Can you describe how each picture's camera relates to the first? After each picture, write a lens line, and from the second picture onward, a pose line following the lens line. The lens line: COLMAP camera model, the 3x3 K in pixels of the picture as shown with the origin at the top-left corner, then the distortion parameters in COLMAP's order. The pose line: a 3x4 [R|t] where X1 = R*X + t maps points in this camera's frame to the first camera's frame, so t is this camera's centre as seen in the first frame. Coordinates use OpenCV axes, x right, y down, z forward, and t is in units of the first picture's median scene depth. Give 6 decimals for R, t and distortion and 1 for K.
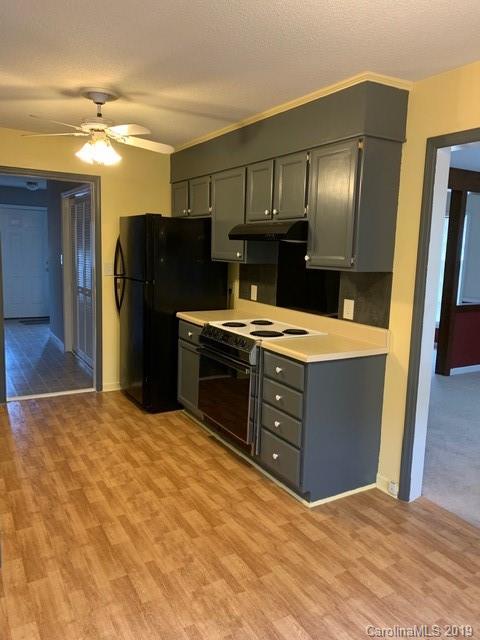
lens RADIAL K [[485.1, 0, 243.7], [0, 485.1, 314.3], [0, 0, 1]] dist [0.011600, -0.024021]
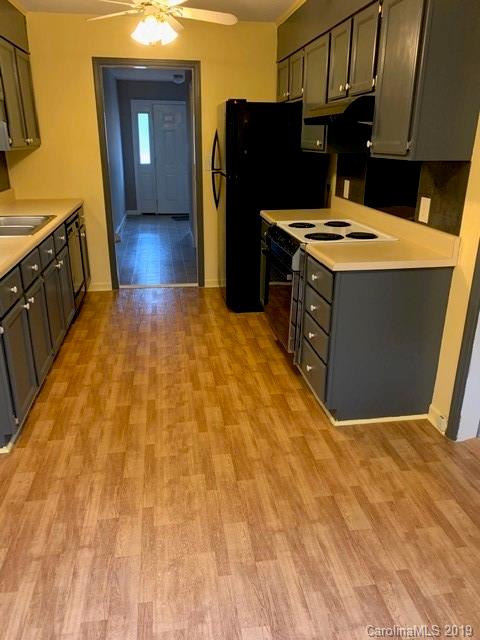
lens RADIAL K [[485.1, 0, 239.6], [0, 485.1, 321.2], [0, 0, 1]] dist [0.011600, -0.024021]
pose [[0.927357, 0.106424, -0.358724, 0.257562], [-0.027464, 0.975473, 0.218398, 0.002648], [0.373168, -0.192681, 0.907535, 0.113327]]
